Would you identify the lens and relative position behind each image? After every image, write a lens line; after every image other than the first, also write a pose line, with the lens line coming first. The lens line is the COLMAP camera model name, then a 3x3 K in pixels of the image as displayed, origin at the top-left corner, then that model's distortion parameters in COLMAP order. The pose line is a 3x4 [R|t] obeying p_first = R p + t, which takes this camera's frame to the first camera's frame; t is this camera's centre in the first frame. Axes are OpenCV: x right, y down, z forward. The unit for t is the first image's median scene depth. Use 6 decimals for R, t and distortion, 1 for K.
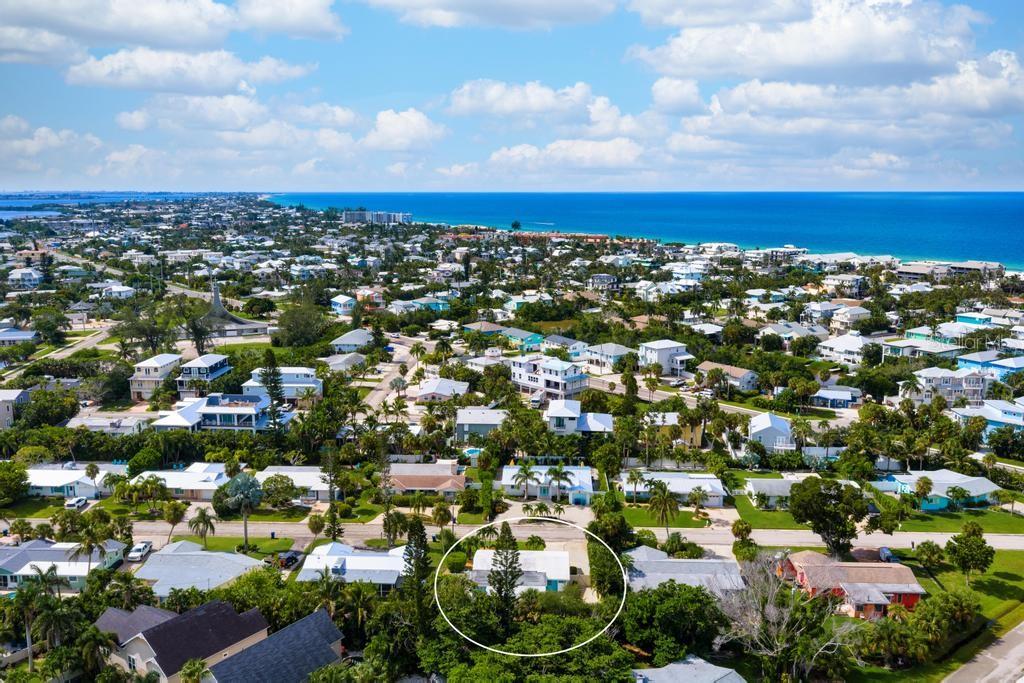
lens RADIAL K [[808.9, 0, 507.9], [0, 808.9, 343.6], [0, 0, 1]] dist [-0.007836, 0.003566]
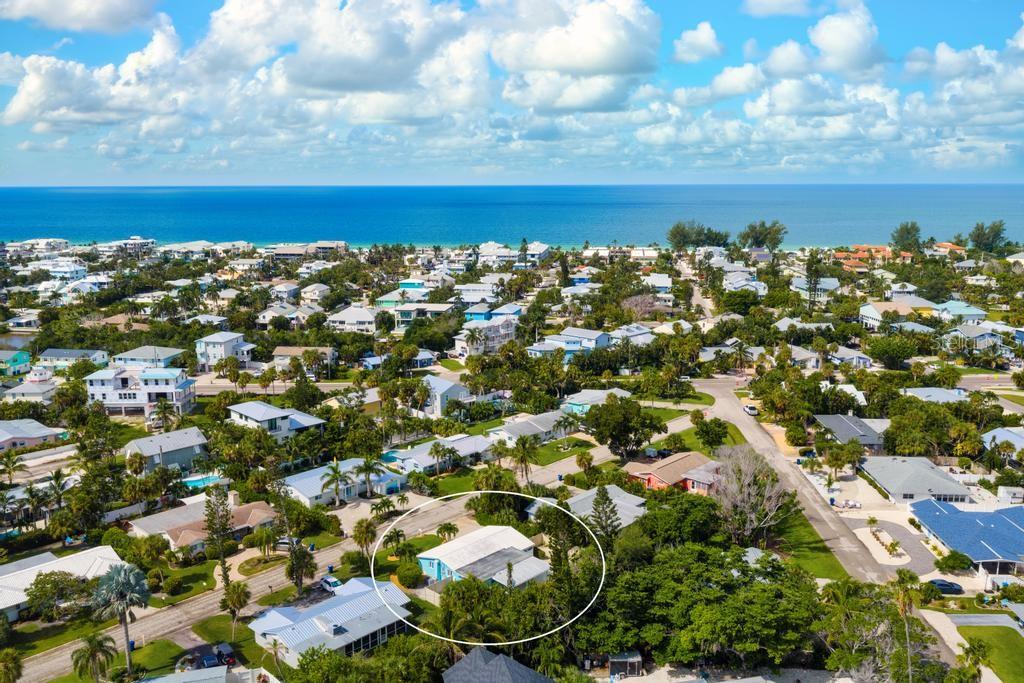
lens RADIAL K [[808.9, 0, 505.6], [0, 808.9, 344.9], [0, 0, 1]] dist [-0.007836, 0.003566]
pose [[0.666410, -0.145109, 0.731328, -0.237055], [0.137775, 0.987953, 0.070482, -0.009173], [-0.732745, 0.053789, 0.678374, 0.134889]]
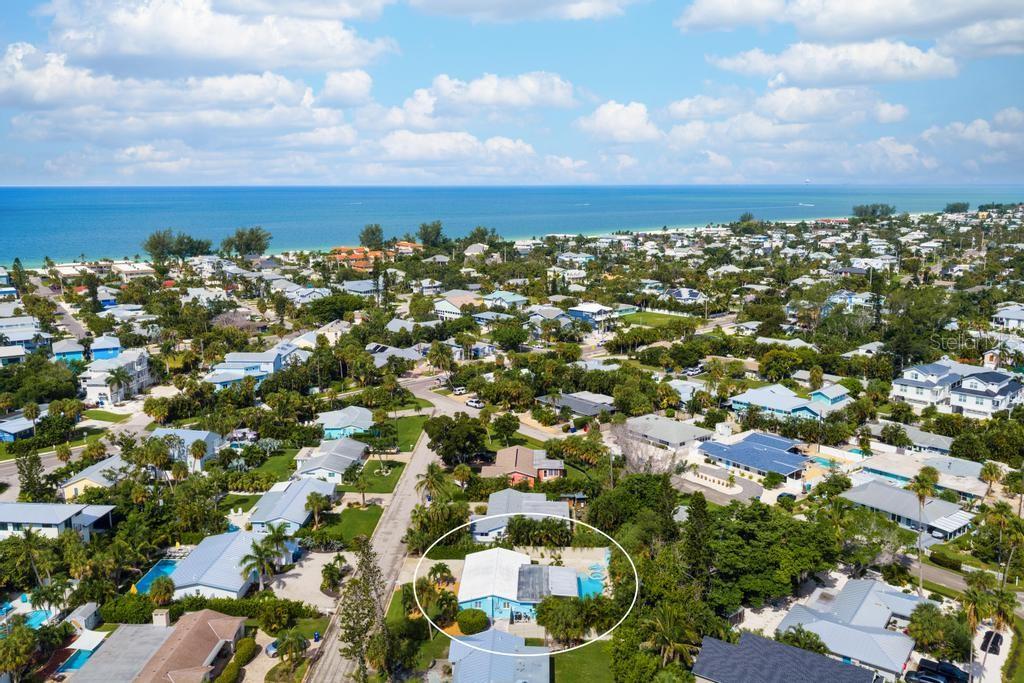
lens RADIAL K [[808.9, 0, 505.1], [0, 808.9, 338.8], [0, 0, 1]] dist [-0.007836, 0.003566]
pose [[0.016228, -0.184005, 0.982791, -0.333325], [0.183093, 0.966847, 0.177997, -0.062313], [-0.982962, 0.177054, 0.049380, 0.350671]]
